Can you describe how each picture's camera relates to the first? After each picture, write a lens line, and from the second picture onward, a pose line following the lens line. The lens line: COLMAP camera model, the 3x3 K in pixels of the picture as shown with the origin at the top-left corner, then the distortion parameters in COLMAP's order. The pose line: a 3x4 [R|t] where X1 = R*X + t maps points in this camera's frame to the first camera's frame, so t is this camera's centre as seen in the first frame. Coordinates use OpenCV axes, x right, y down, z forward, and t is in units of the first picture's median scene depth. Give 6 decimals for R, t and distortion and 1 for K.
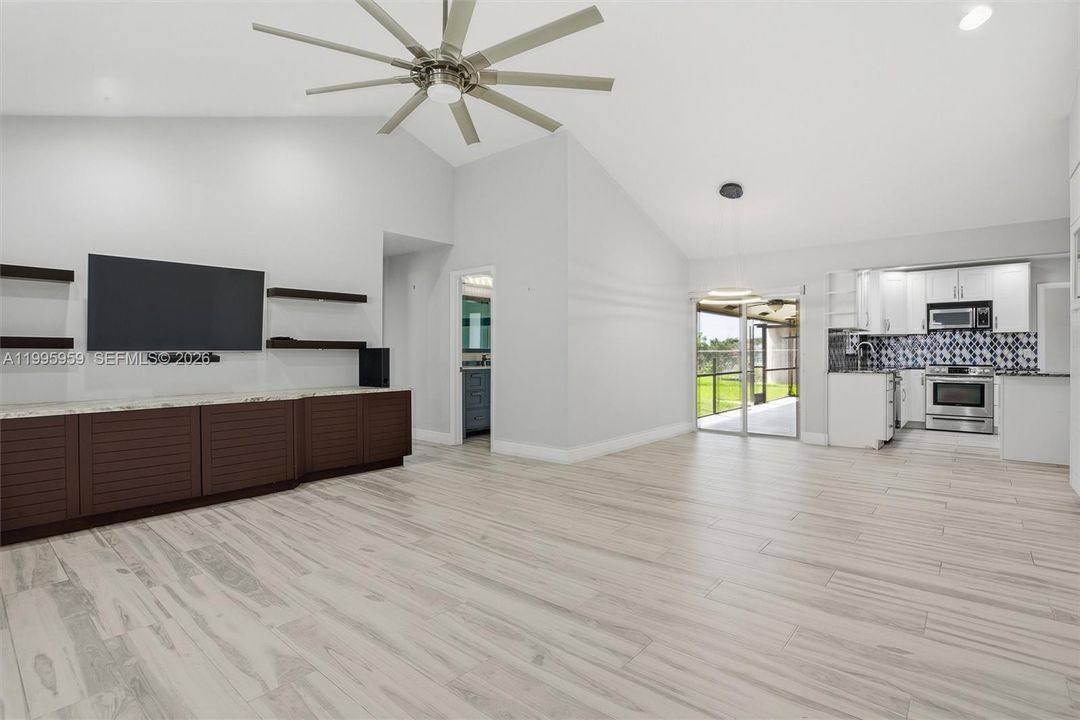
lens RADIAL K [[523.2, 0, 540.0], [0, 523.2, 360.0], [0, 0, 1]] dist [-0.002347, 0.000080]
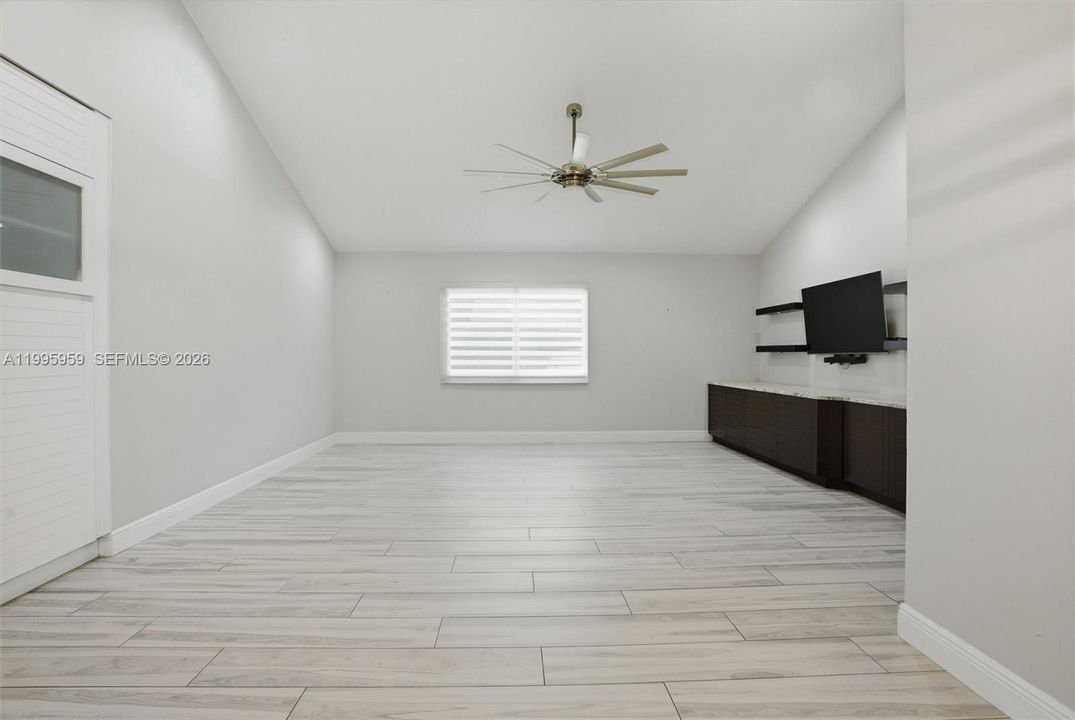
lens RADIAL K [[520.8, 0, 537.5], [0, 520.8, 360.0], [0, 0, 1]] dist [-0.002347, 0.000080]
pose [[-0.730403, 0.007665, -0.682973, 0.401738], [-0.003649, 0.999879, 0.015124, -0.010432], [0.683006, 0.013538, -0.730287, 0.854836]]
